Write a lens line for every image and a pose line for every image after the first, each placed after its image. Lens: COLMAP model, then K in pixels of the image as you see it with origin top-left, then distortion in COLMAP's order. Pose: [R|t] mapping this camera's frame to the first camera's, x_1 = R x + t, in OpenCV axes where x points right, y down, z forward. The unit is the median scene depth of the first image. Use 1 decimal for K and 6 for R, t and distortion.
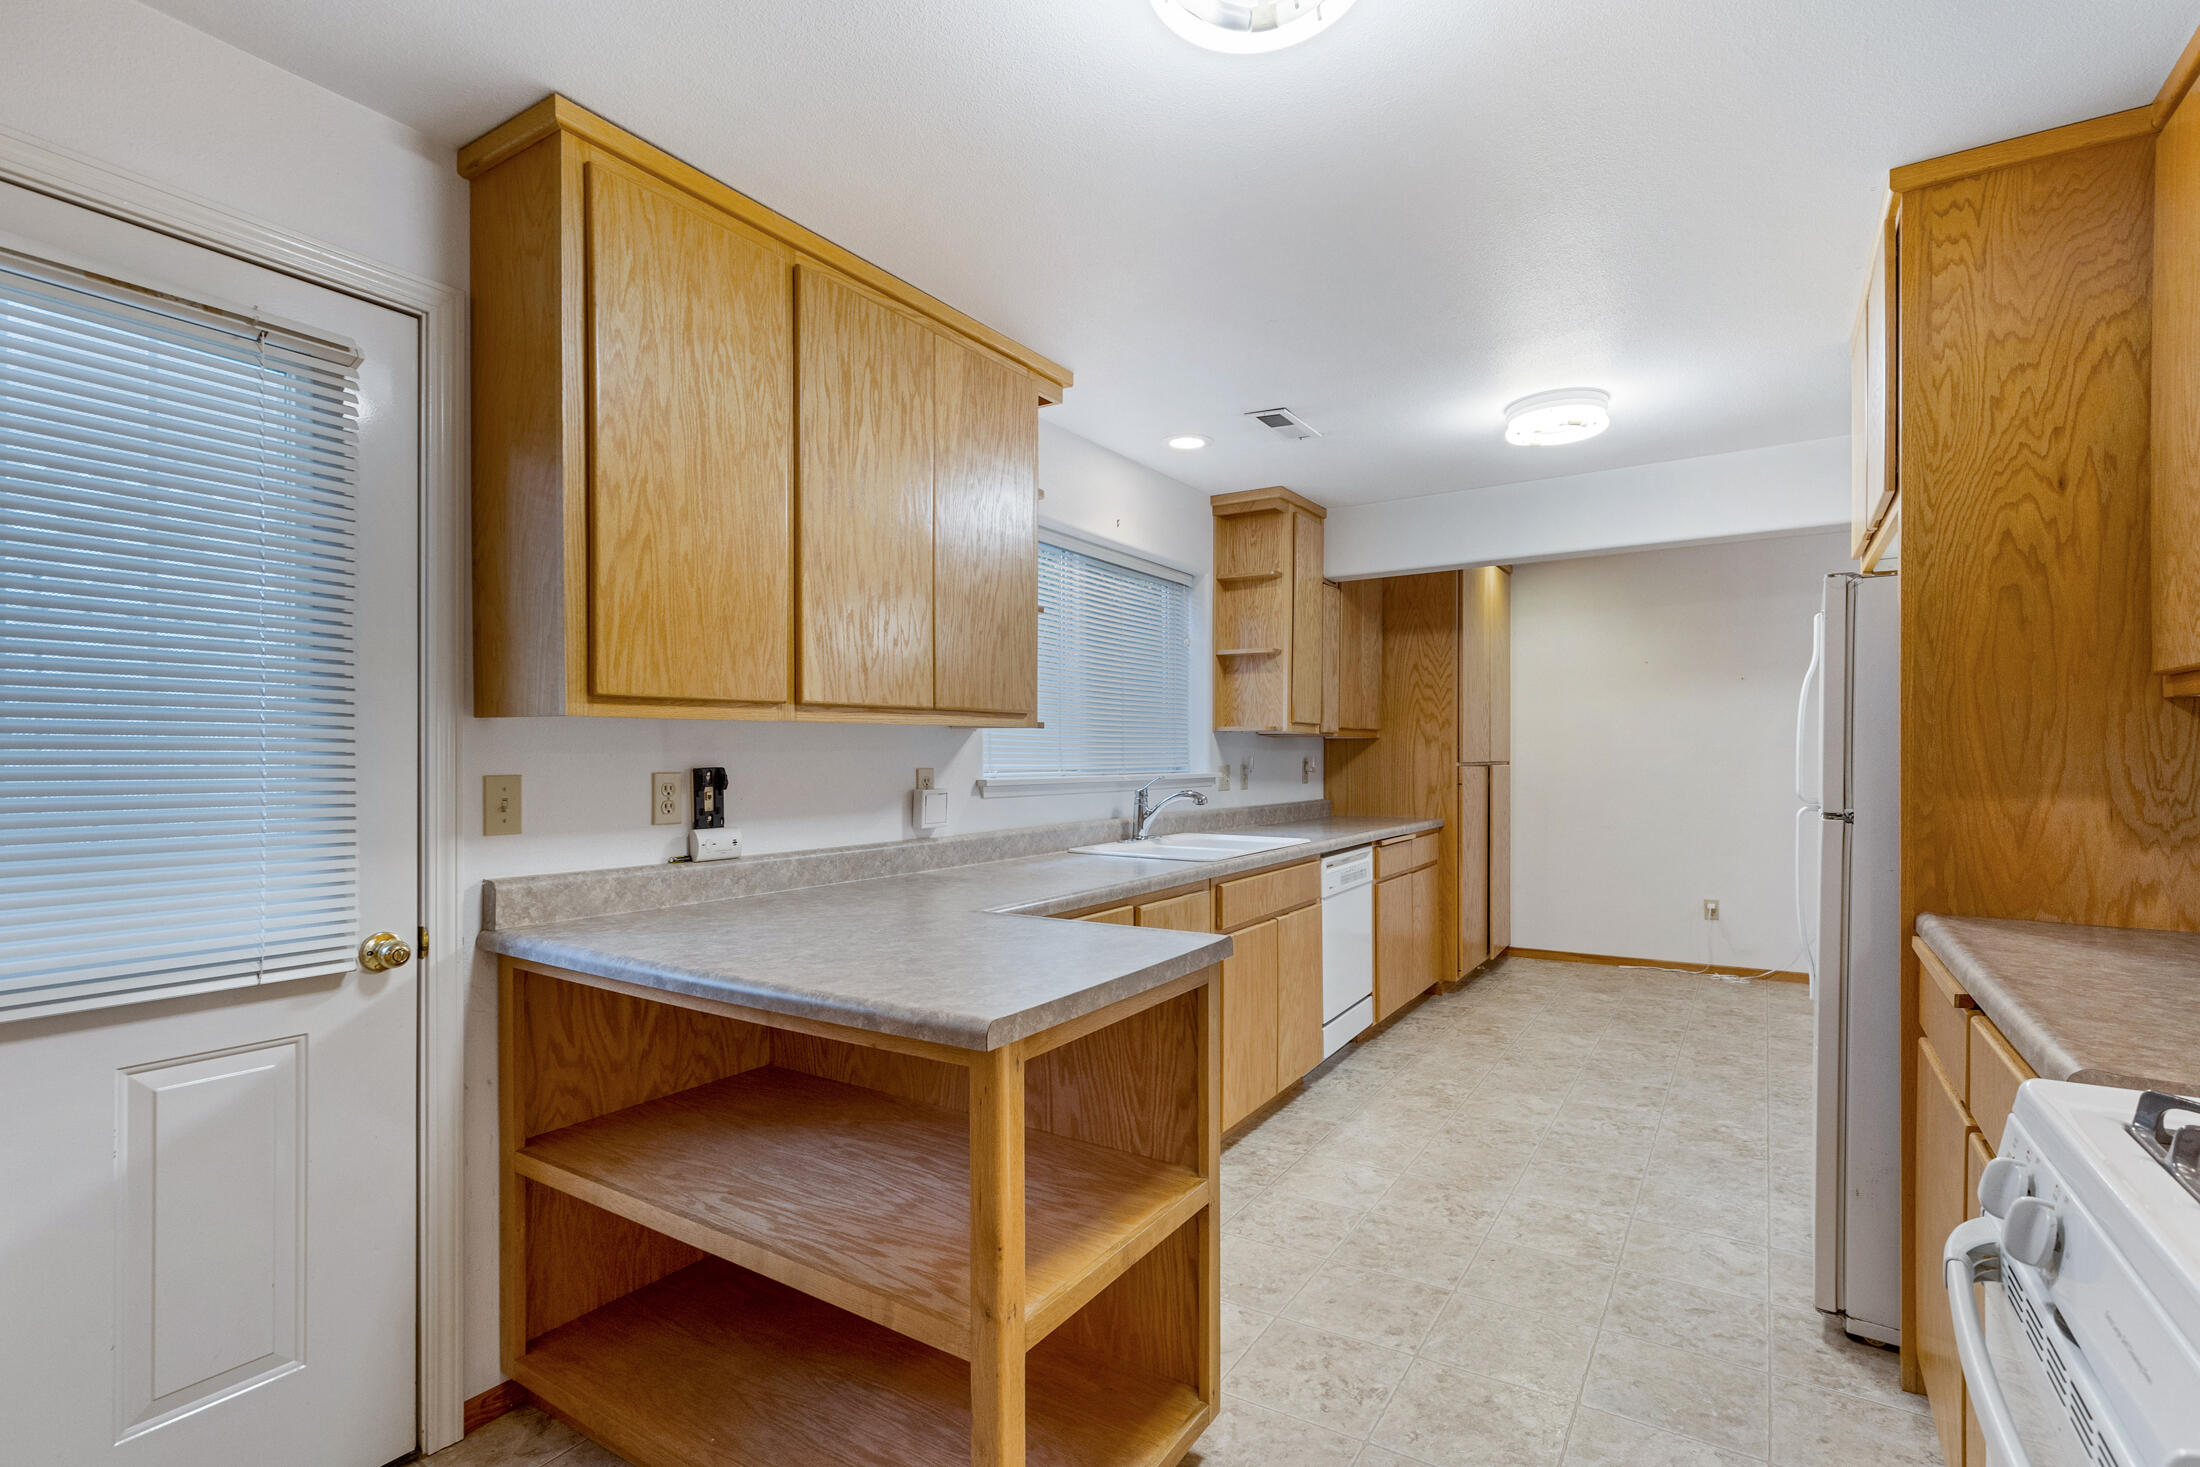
lens RADIAL K [[1012.8, 0, 1112.4], [0, 1012.8, 761.3], [0, 0, 1]] dist [0.003129, 0.000324]
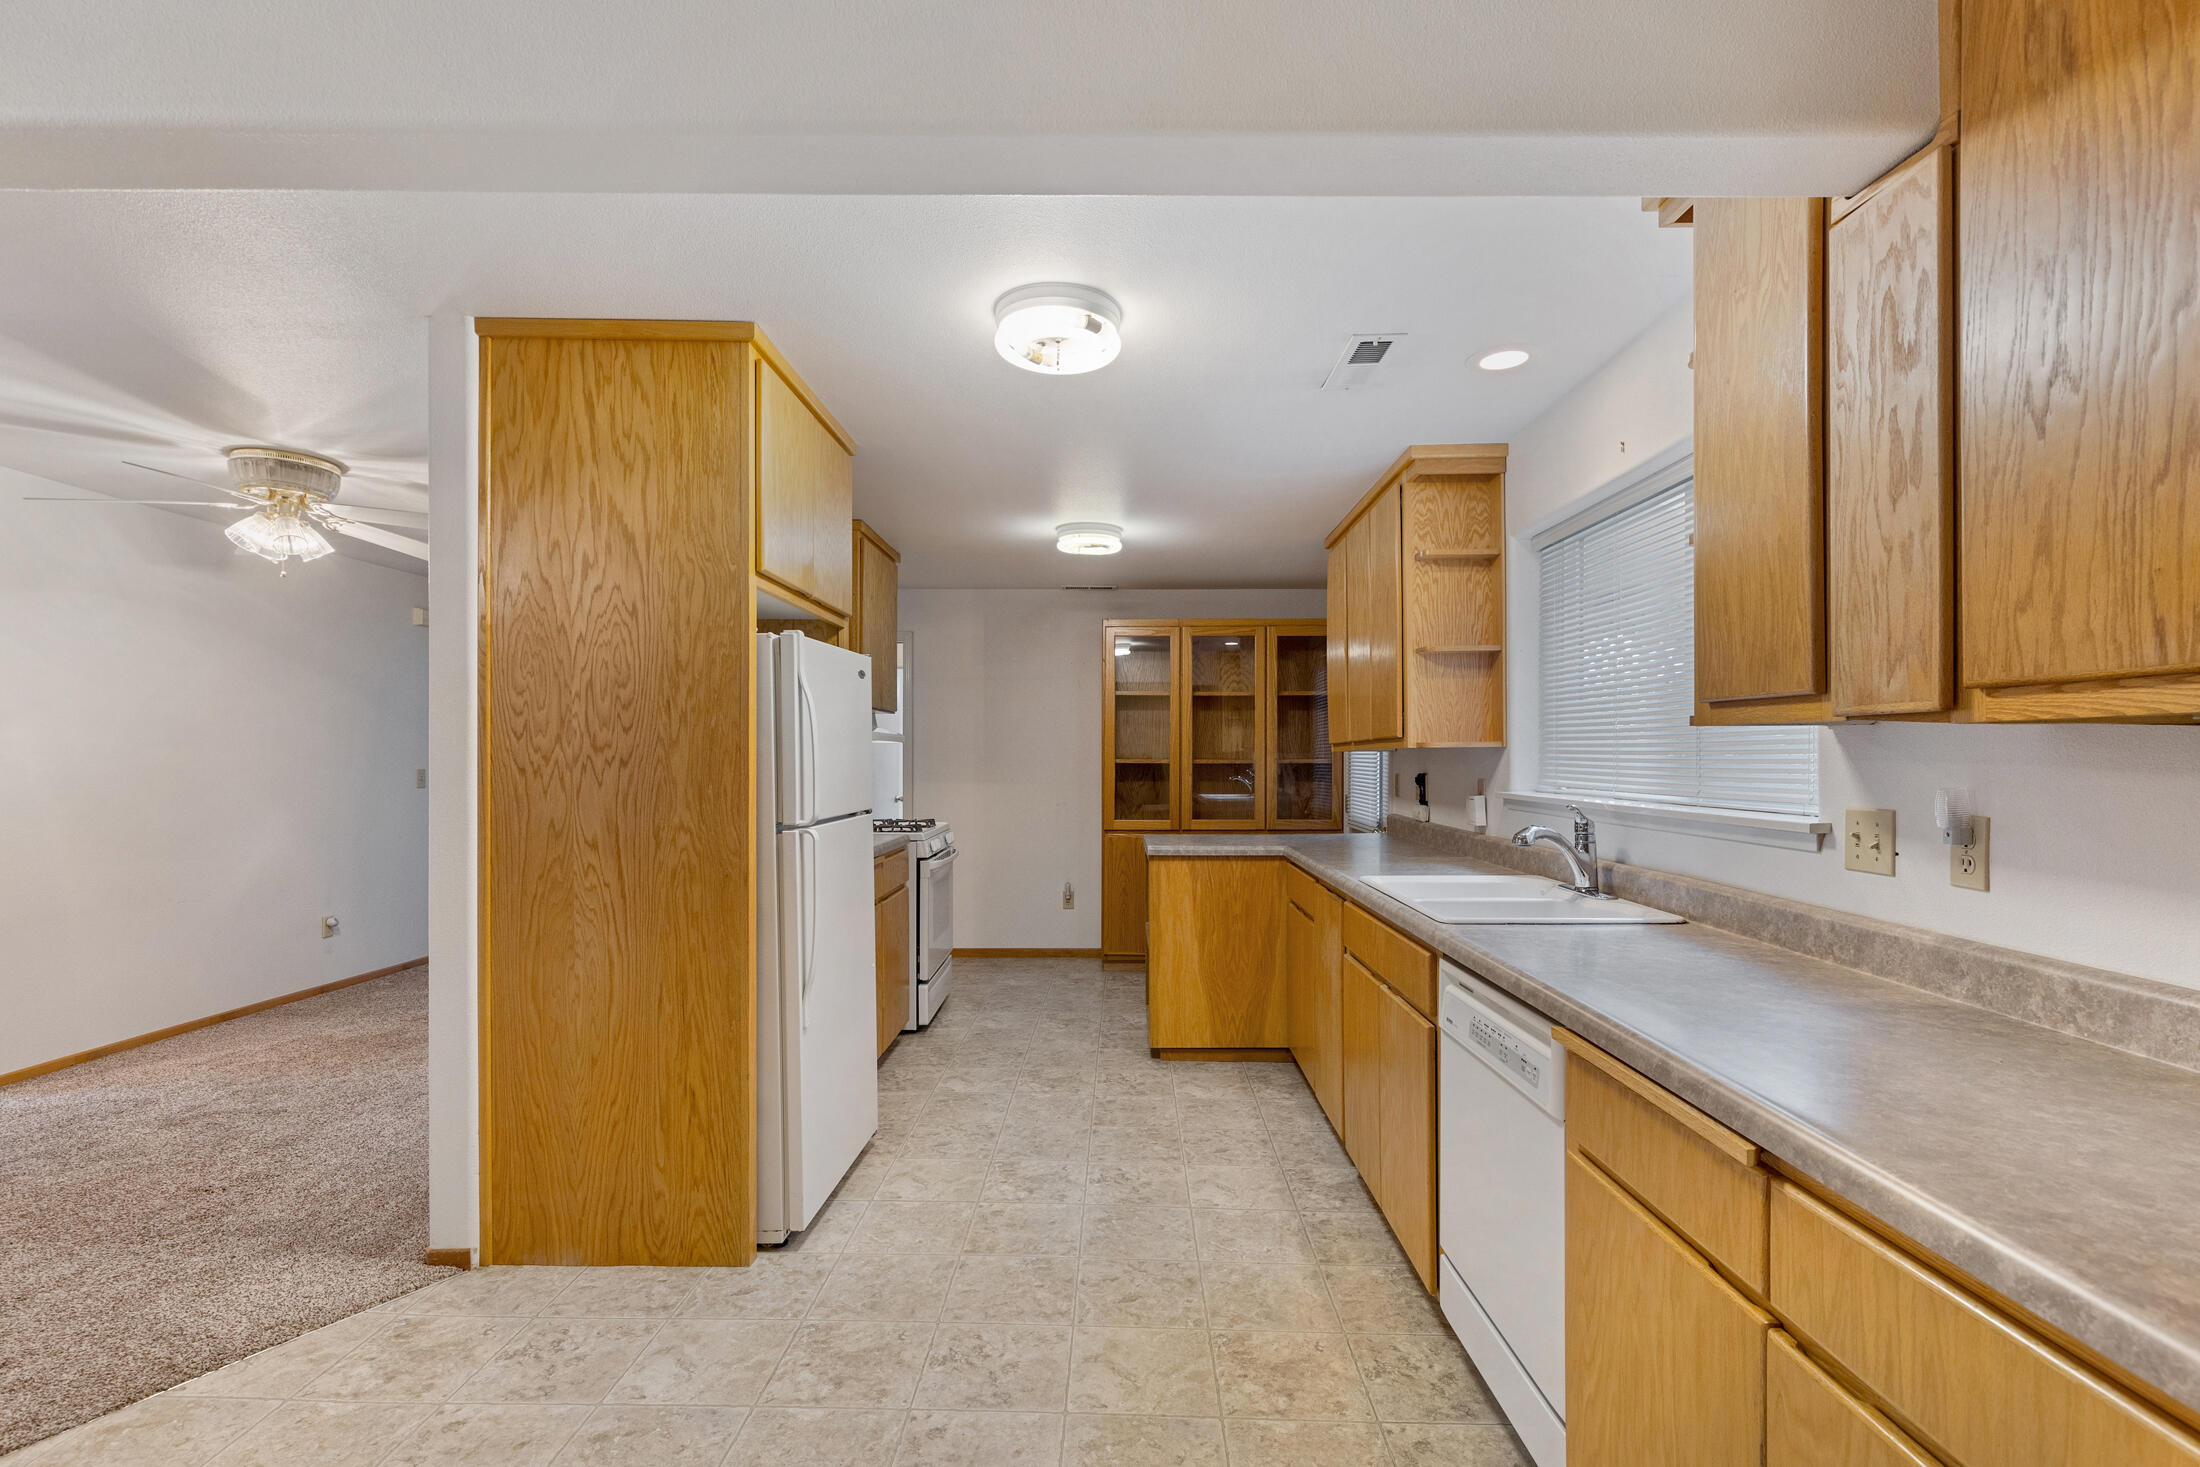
lens RADIAL K [[1012.8, 0, 1112.4], [0, 1012.8, 761.3], [0, 0, 1]] dist [0.003129, 0.000324]
pose [[-0.846578, 0.003613, -0.532253, 0.814159], [-0.002250, 0.999944, 0.010367, -0.024848], [0.532260, 0.009974, -0.846522, 1.677606]]
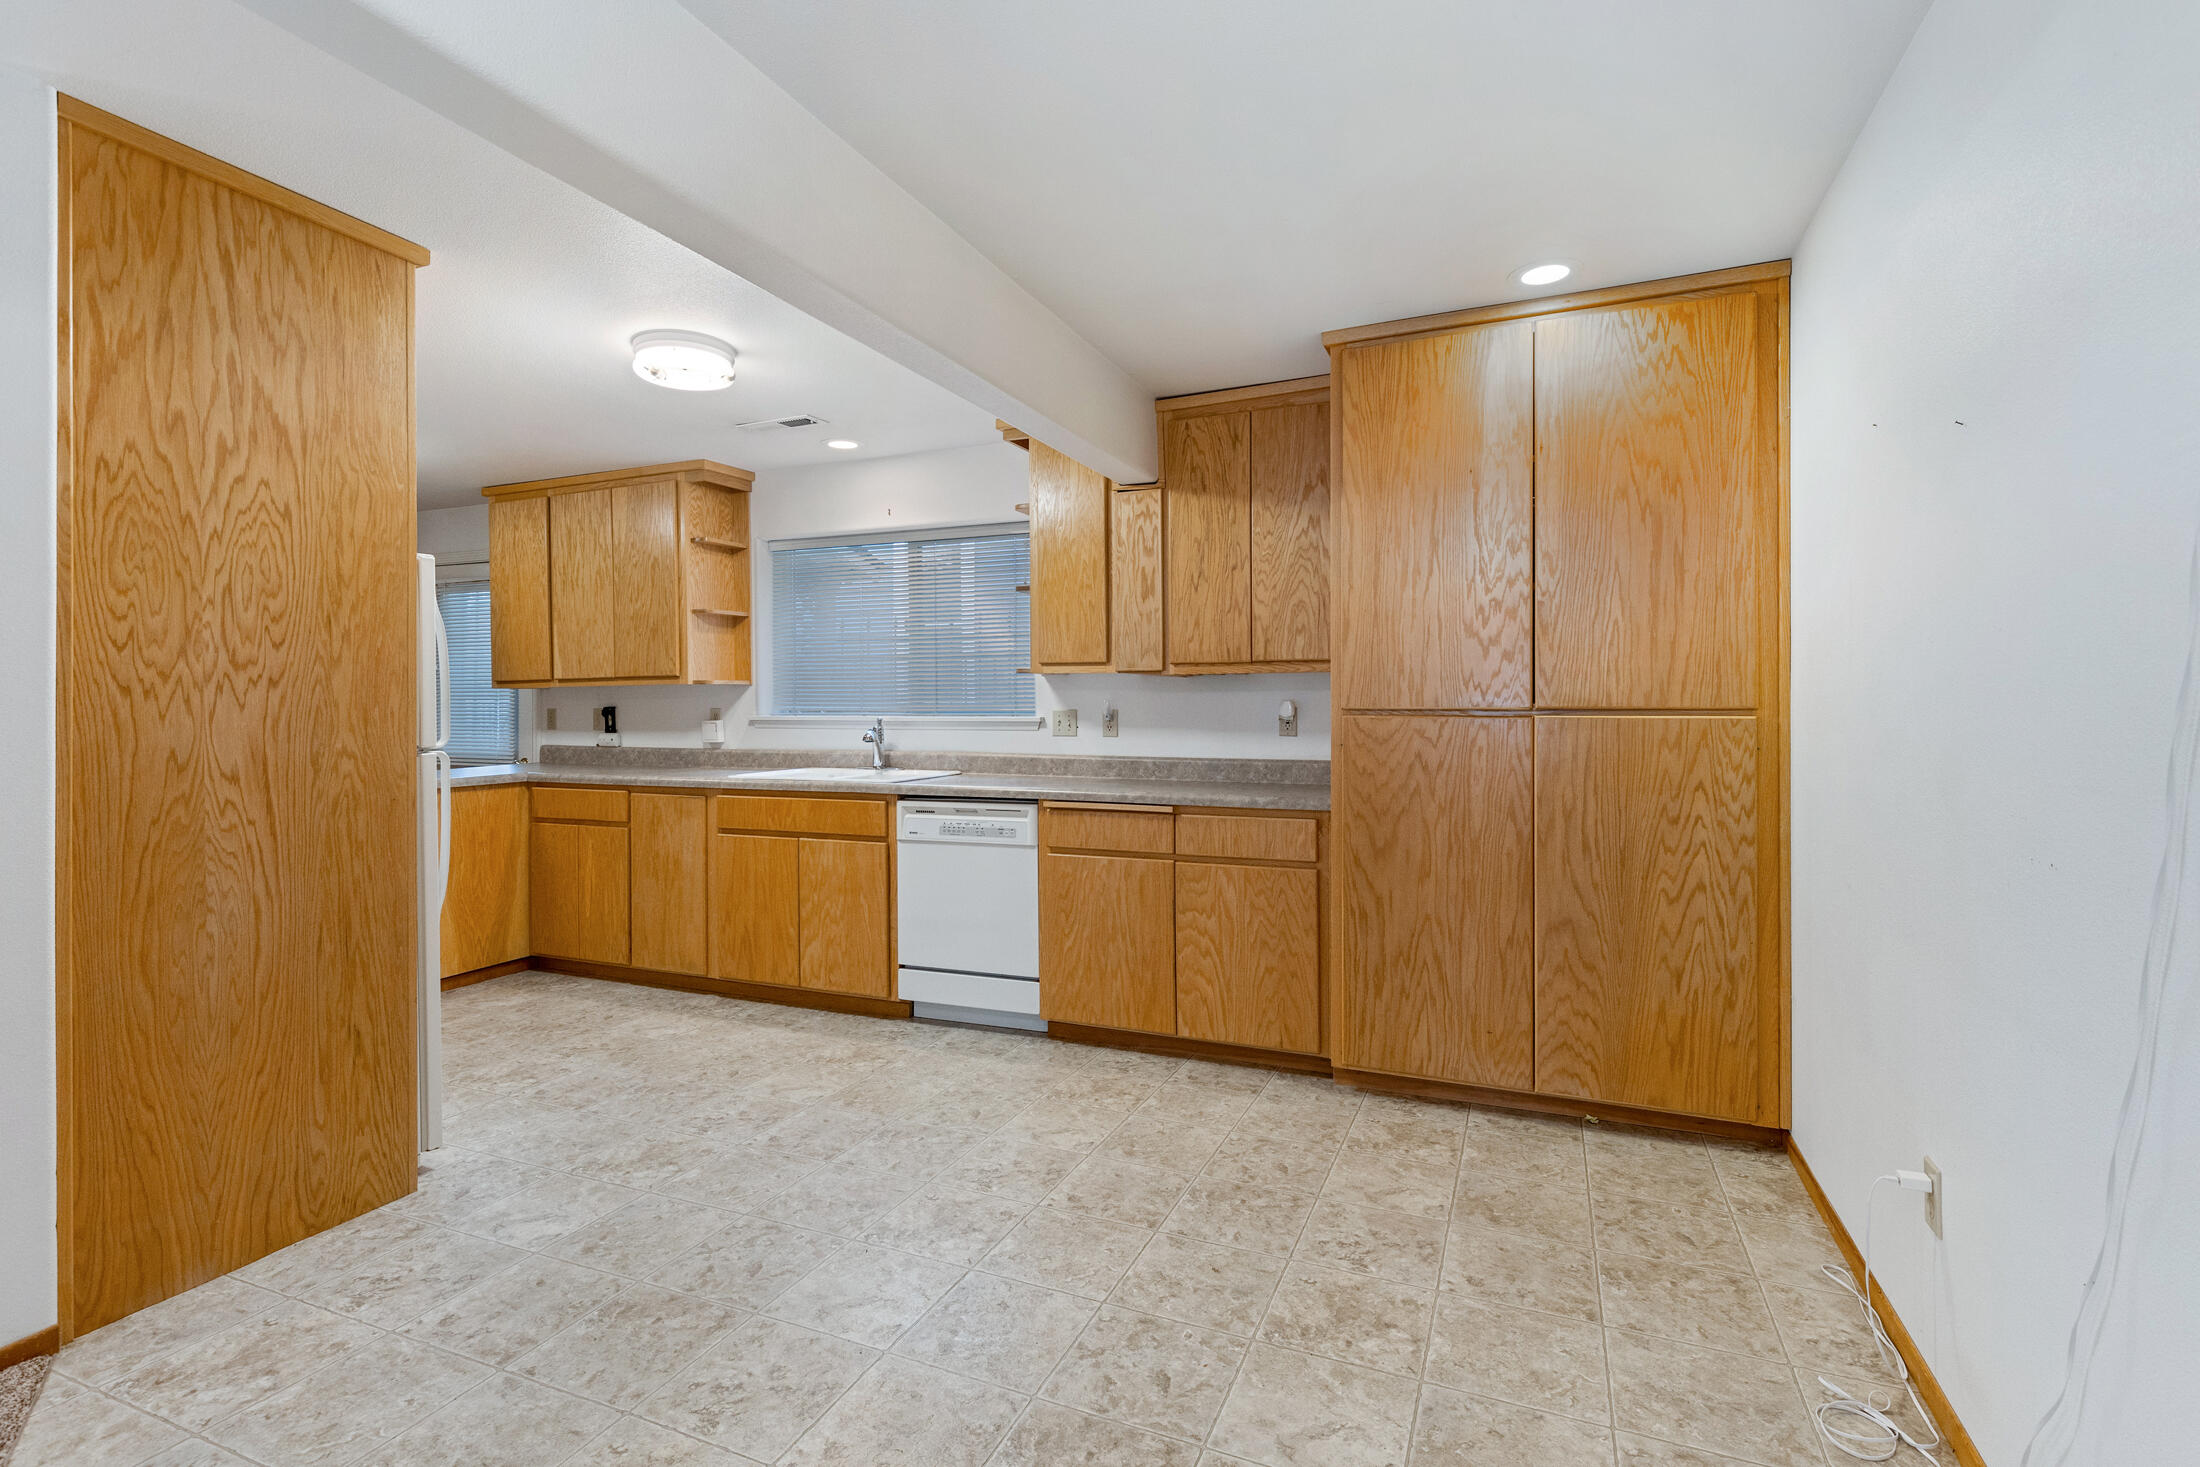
lens RADIAL K [[1016.9, 0, 1111.4], [0, 1016.9, 707.6], [0, 0, 1]] dist [0.011940, 0.000216]
pose [[0.168163, 0.003347, -0.985753, 1.510433], [-0.002081, 0.999993, 0.003040, -0.000697], [0.985757, 0.001540, 0.168169, 1.257365]]
